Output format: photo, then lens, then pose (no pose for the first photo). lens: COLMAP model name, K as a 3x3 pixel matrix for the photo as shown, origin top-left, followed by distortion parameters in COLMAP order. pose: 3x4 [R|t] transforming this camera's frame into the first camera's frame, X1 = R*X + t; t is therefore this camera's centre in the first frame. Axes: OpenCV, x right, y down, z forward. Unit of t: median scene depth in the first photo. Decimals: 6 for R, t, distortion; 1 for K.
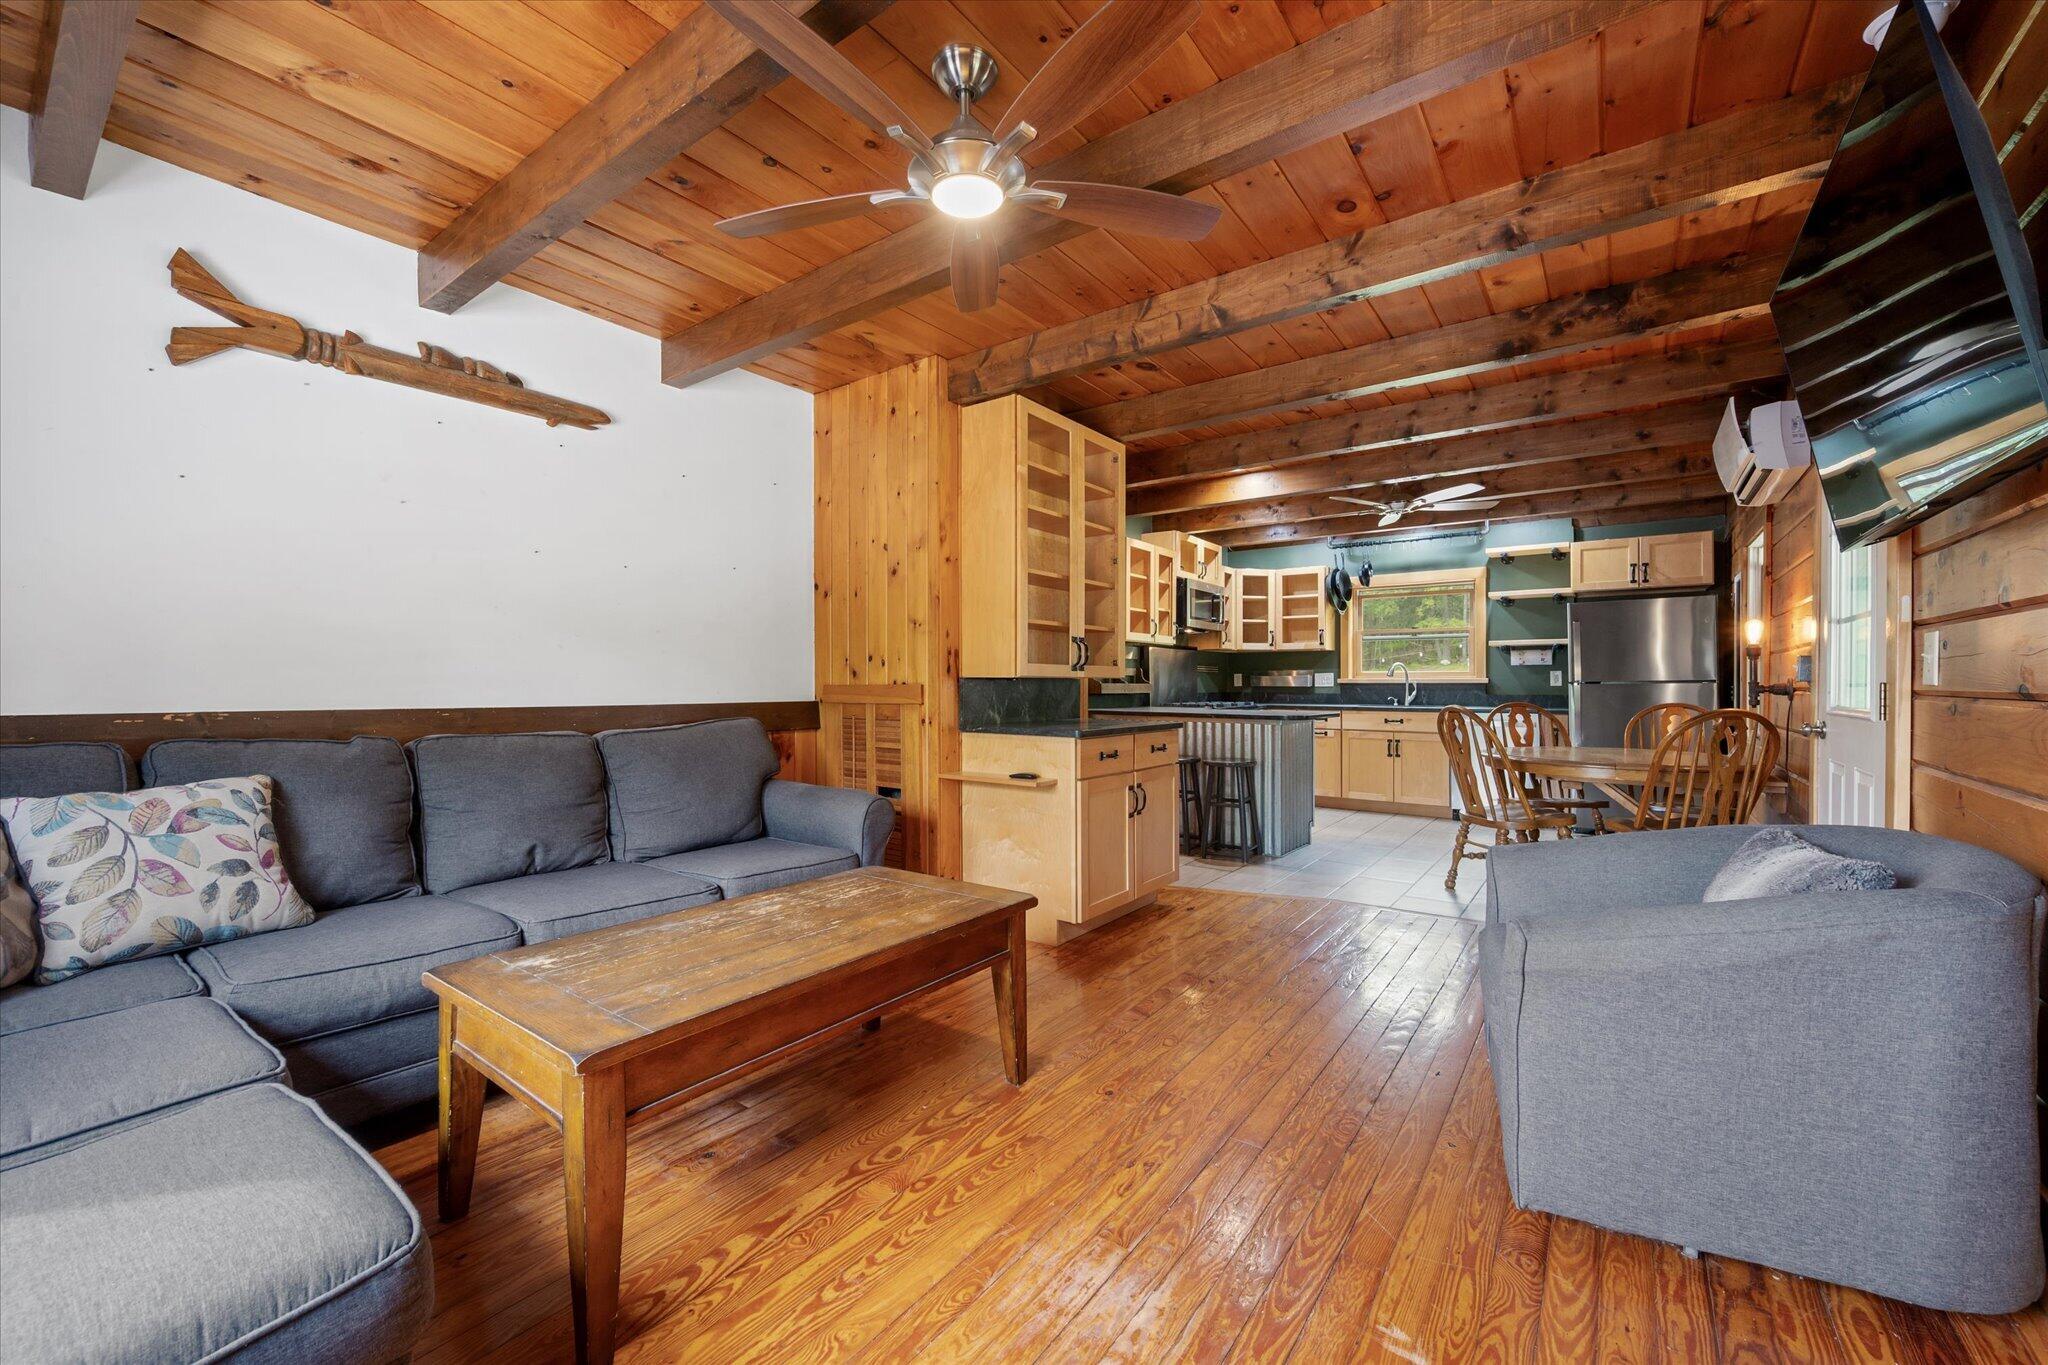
lens RADIAL K [[804.7, 0, 1024.0], [0, 804.7, 682.5], [0, 0, 1]] dist [-0.001754, 0.000009]
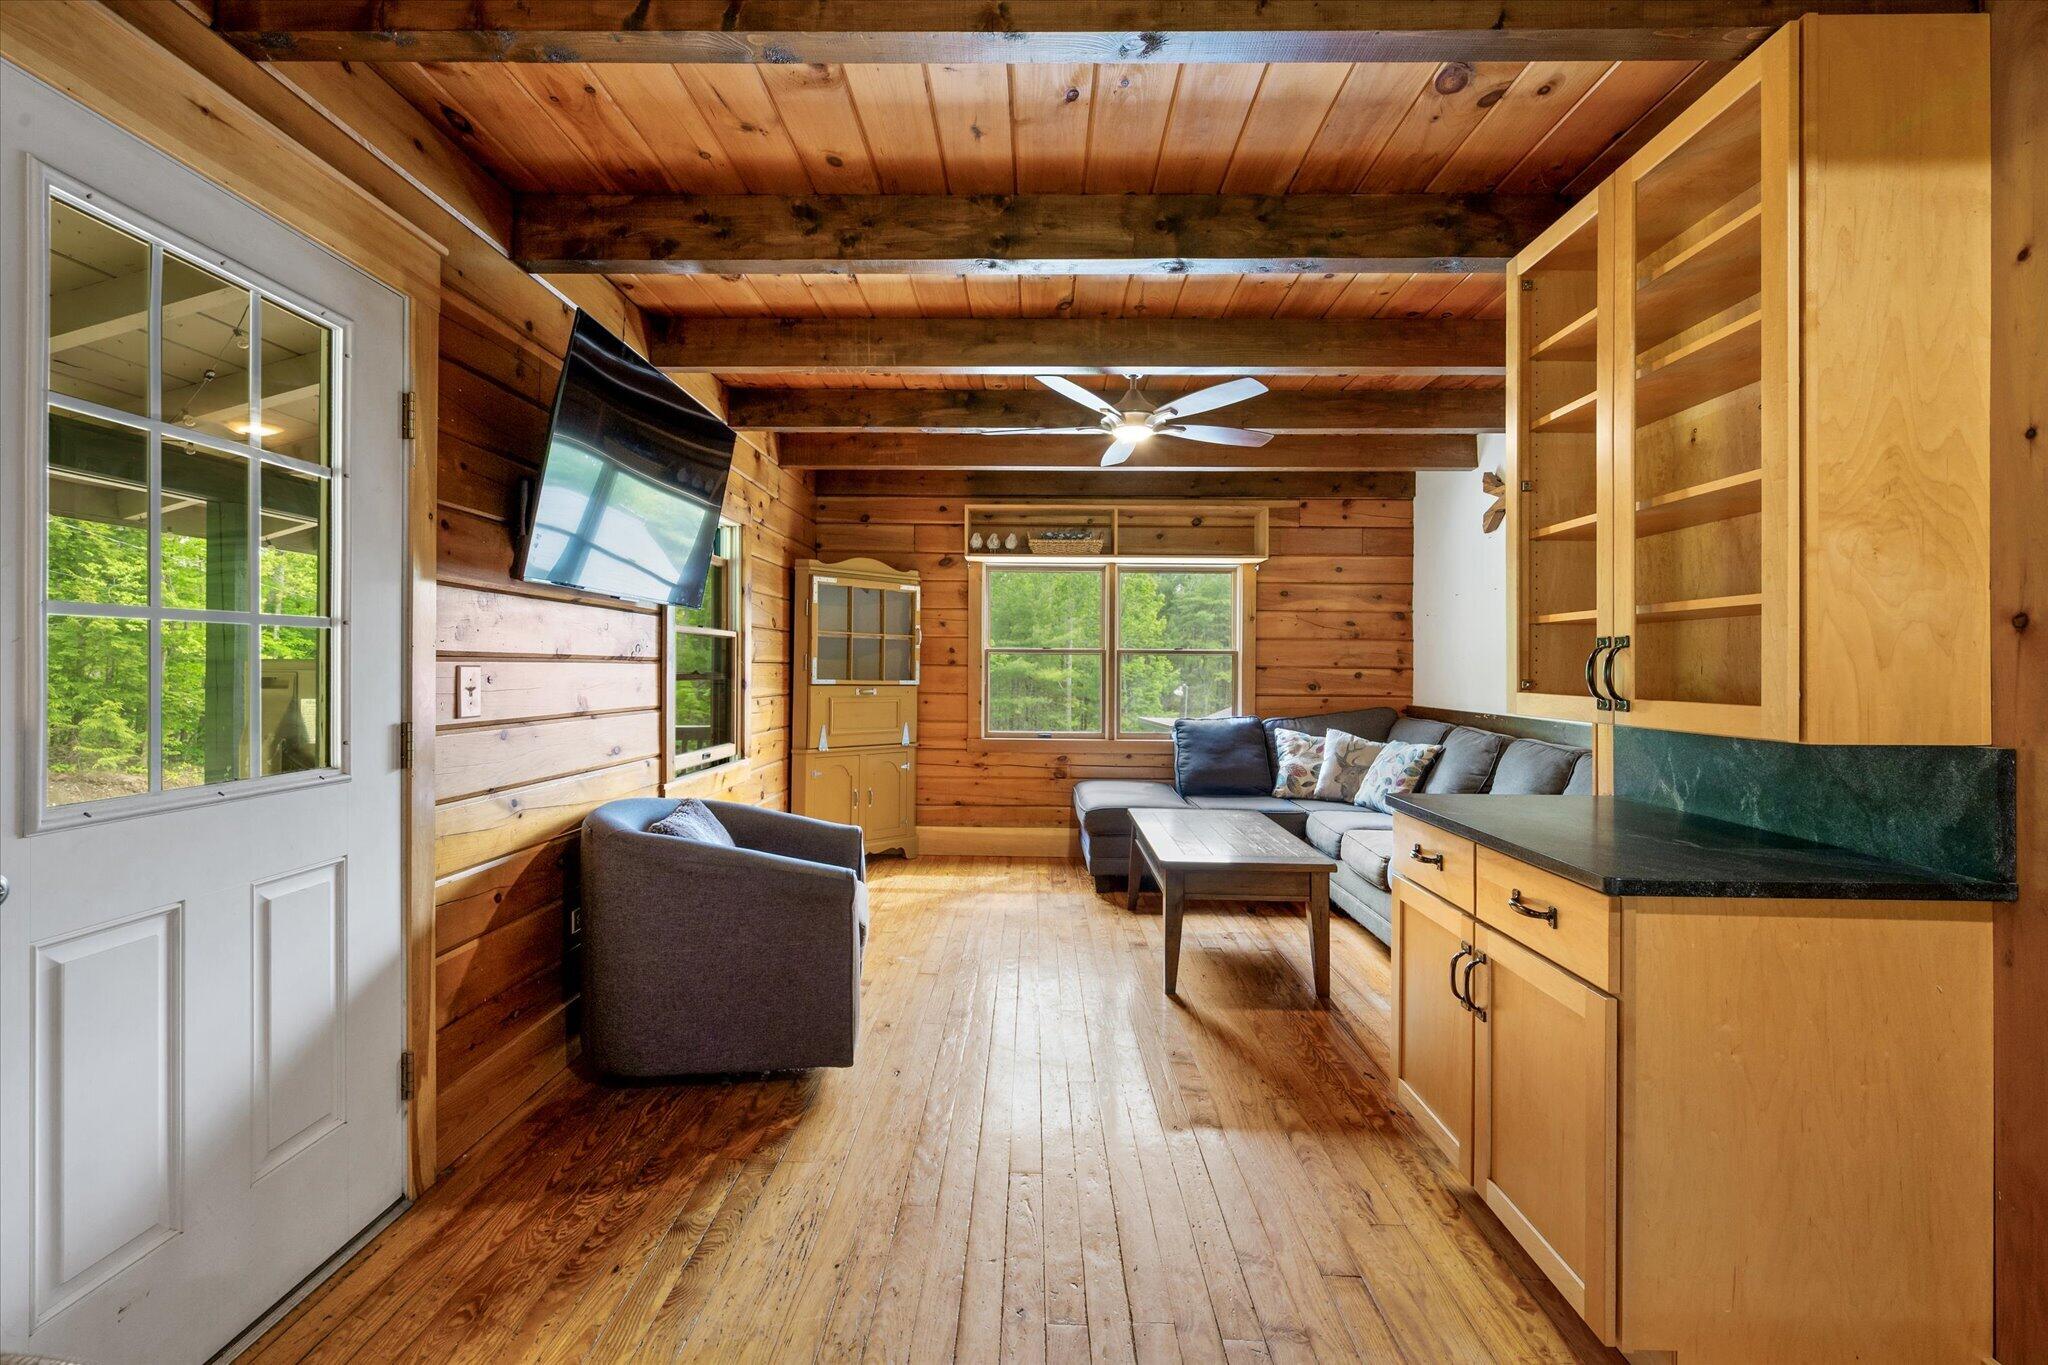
lens RADIAL K [[896.0, 0, 1028.0], [0, 896.0, 673.8], [0, 0, 1]] dist [-0.001243, 0.000925]
pose [[-0.806970, -0.004163, -0.590578, 1.076464], [-0.010086, 0.999926, 0.006732, -0.059373], [0.590506, 0.011389, -0.806953, 2.049668]]
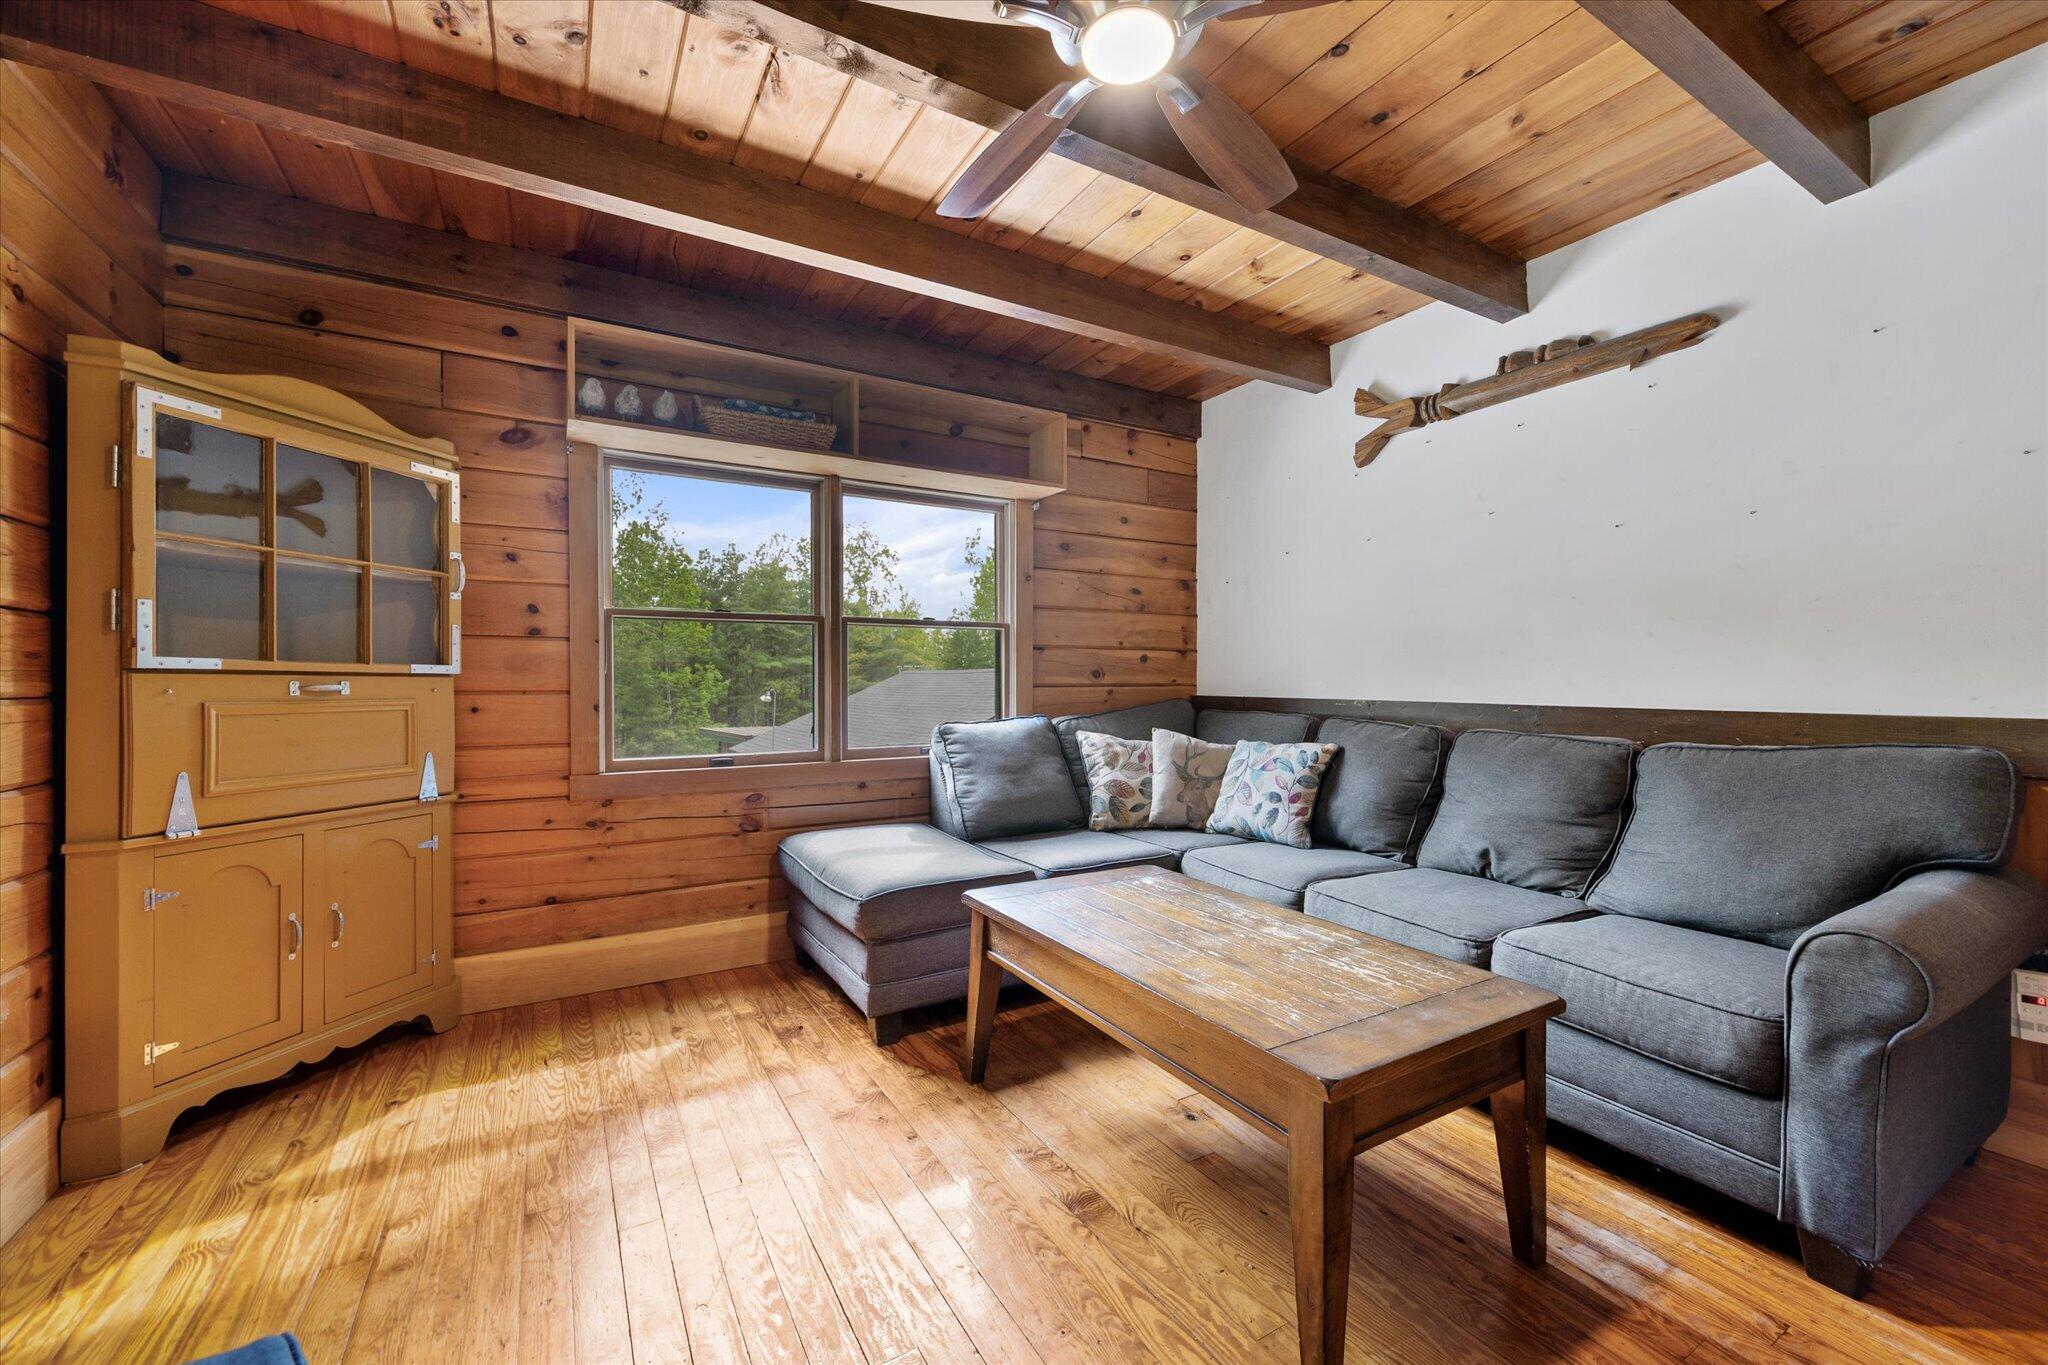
lens RADIAL K [[804.7, 0, 1024.0], [0, 804.7, 682.5], [0, 0, 1]] dist [-0.001754, 0.000009]
pose [[-0.386737, 0.002889, -0.922186, 0.562515], [0.001784, 0.999996, 0.002384, 0.001161], [0.922189, -0.000723, -0.386740, 0.993077]]
